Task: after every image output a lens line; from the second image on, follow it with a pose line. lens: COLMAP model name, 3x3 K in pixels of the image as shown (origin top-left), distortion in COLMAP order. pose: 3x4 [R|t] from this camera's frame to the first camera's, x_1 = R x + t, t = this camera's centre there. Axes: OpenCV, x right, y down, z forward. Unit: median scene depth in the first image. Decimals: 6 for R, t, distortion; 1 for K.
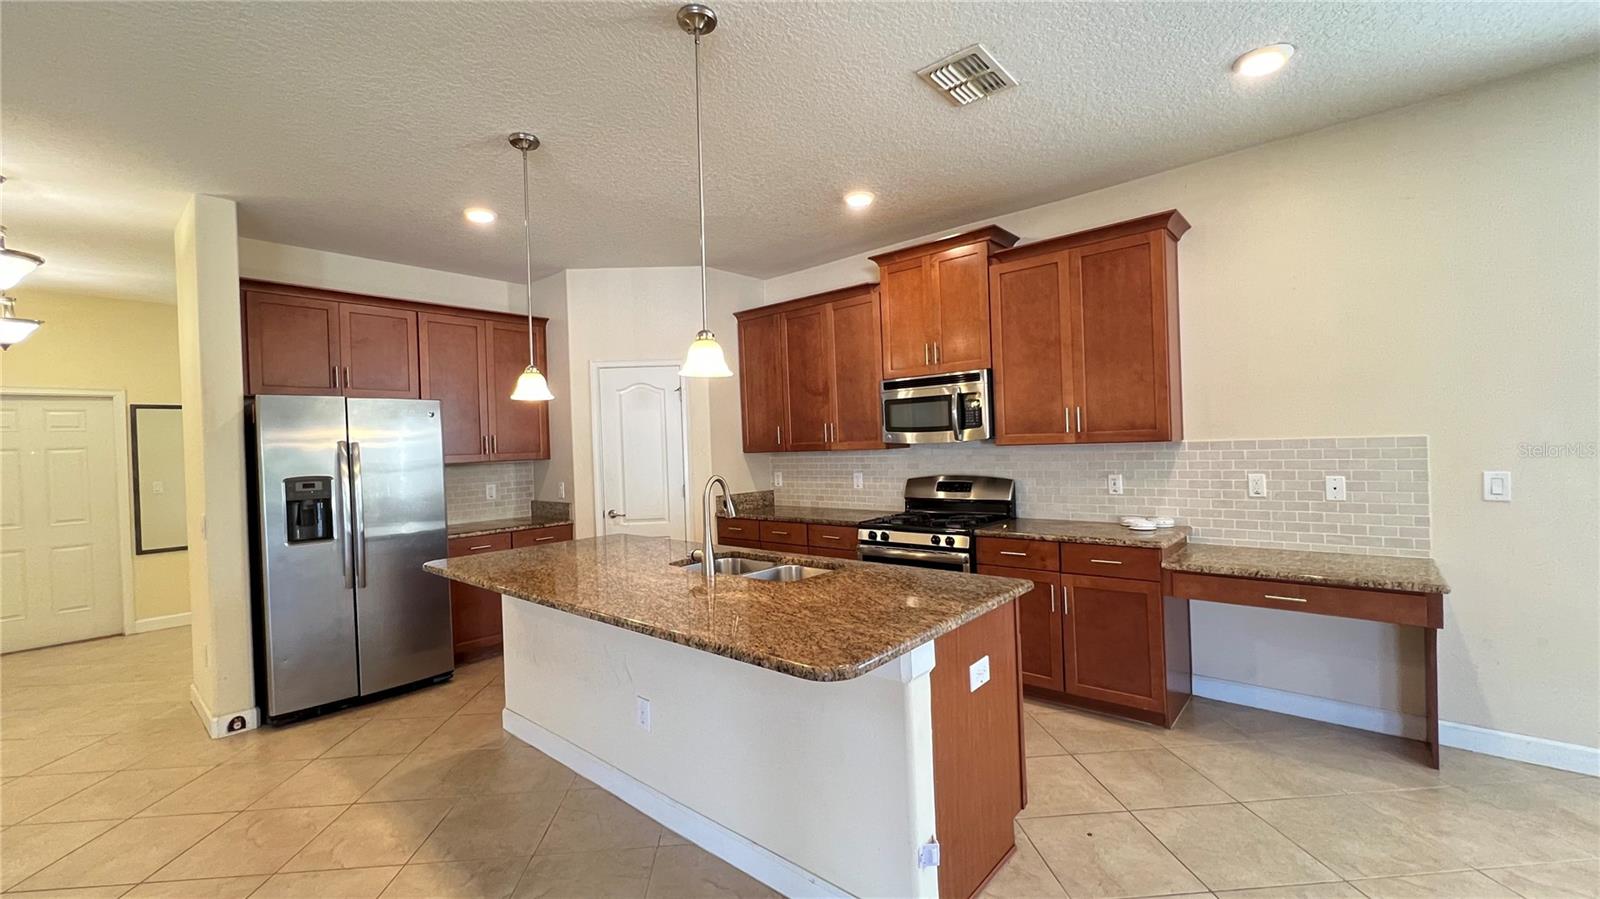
lens RADIAL K [[642.4, 0, 794.4], [0, 642.4, 448.7], [0, 0, 1]] dist [-0.001842, 0.000959]
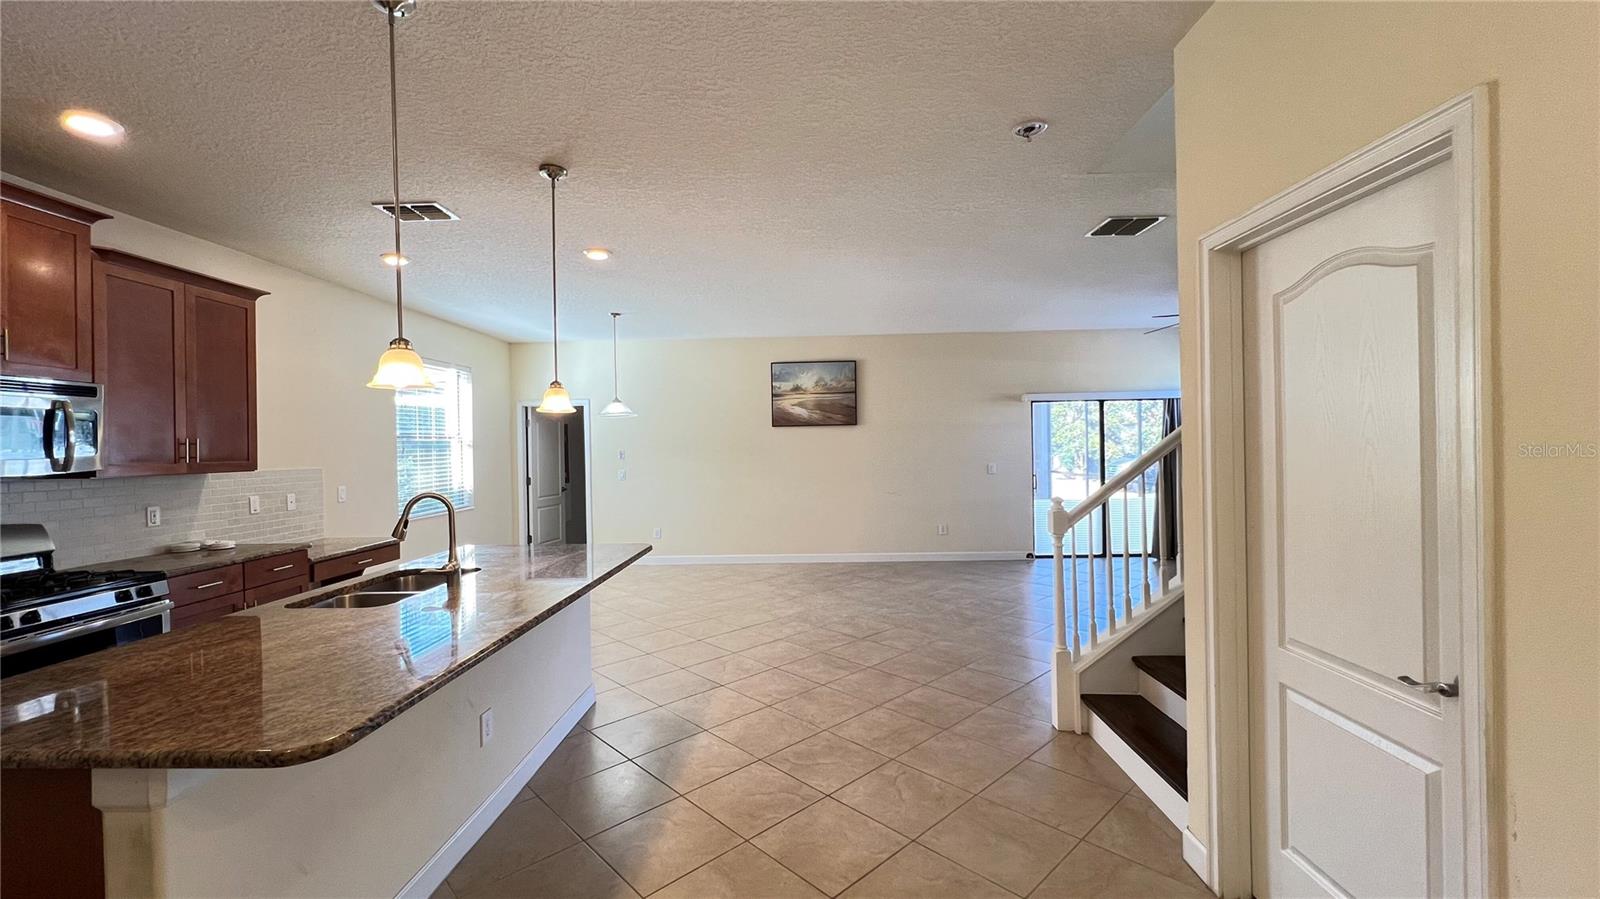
lens RADIAL K [[642.4, 0, 794.4], [0, 642.4, 448.7], [0, 0, 1]] dist [-0.001842, 0.000959]
pose [[-0.639198, 0.041351, 0.767929, -0.909210], [0.042735, 0.998920, -0.018217, 0.011052], [-0.767854, 0.021173, -0.640275, 0.863860]]
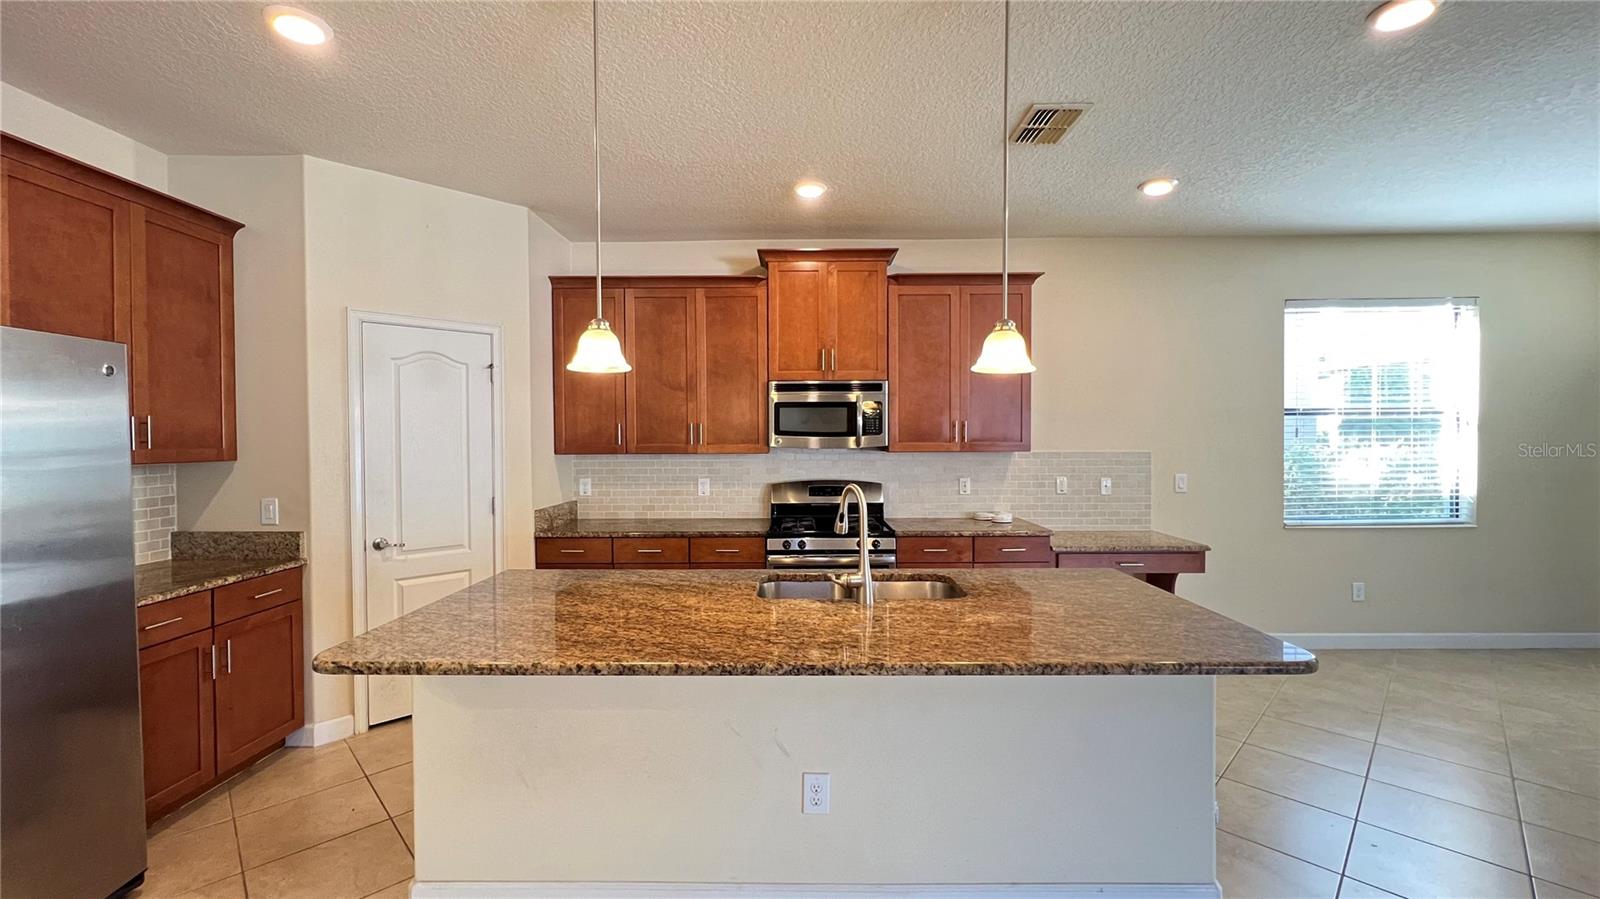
lens RADIAL K [[642.4, 0, 794.4], [0, 642.4, 448.7], [0, 0, 1]] dist [-0.001842, 0.000959]
pose [[0.757764, 0.020607, 0.652204, -0.524810], [-0.017568, 0.999783, -0.011177, 0.004420], [-0.652293, -0.002989, 0.757961, 0.293766]]
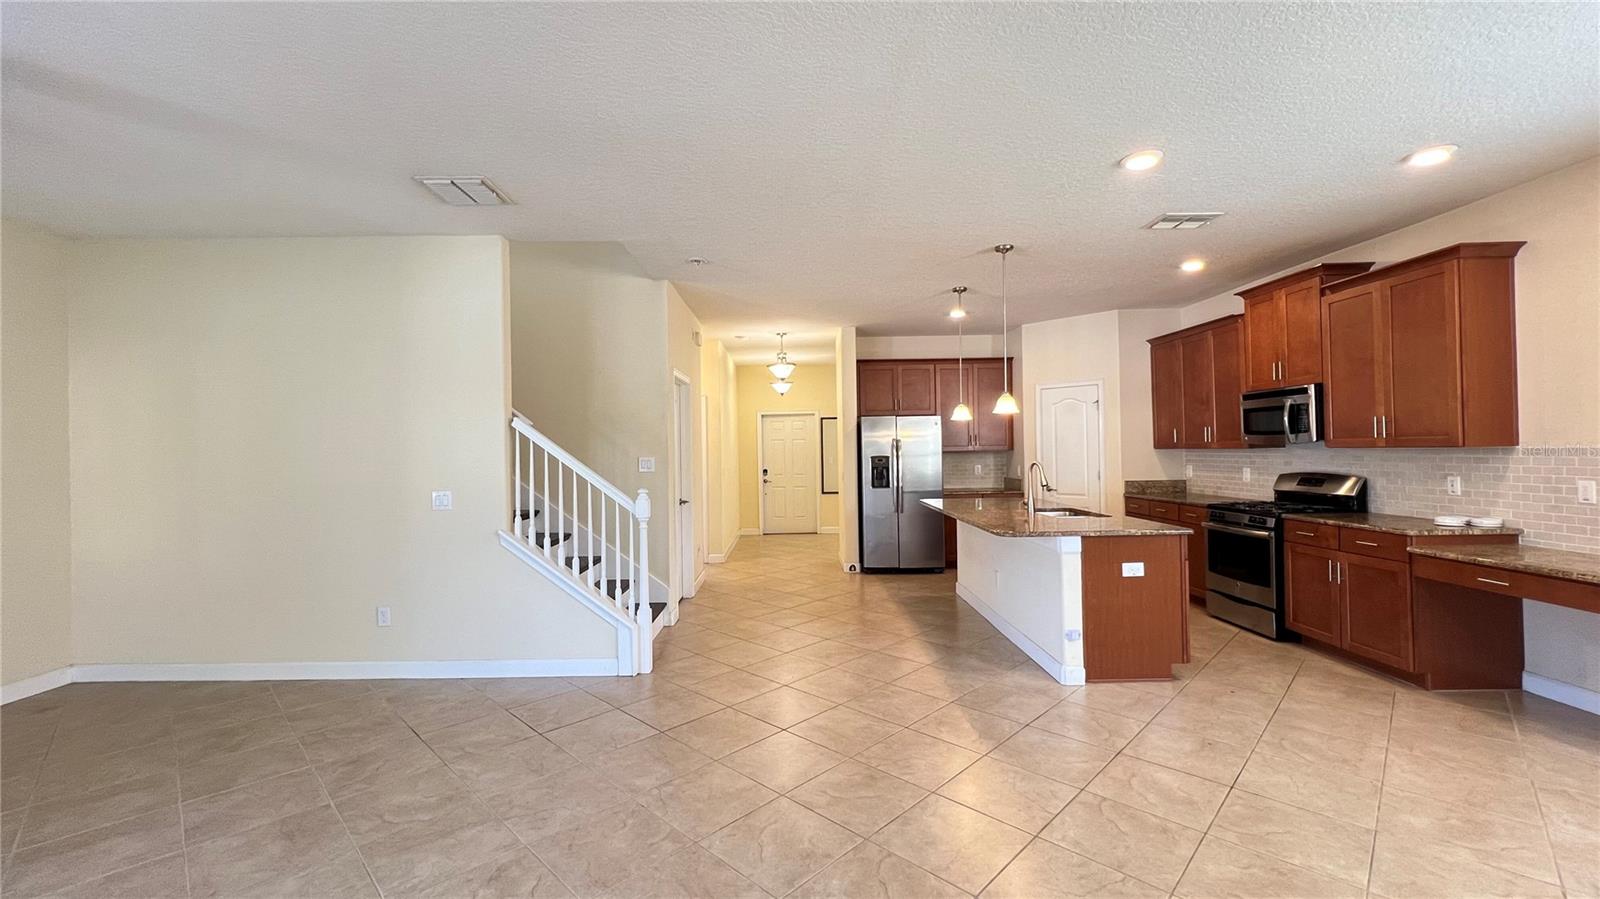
lens RADIAL K [[642.4, 0, 794.4], [0, 642.4, 448.7], [0, 0, 1]] dist [-0.001842, 0.000959]
pose [[0.664264, 0.021751, -0.747181, 0.563754], [-0.010273, 0.999748, 0.019971, -0.016769], [0.747427, -0.005590, 0.664320, -0.539622]]
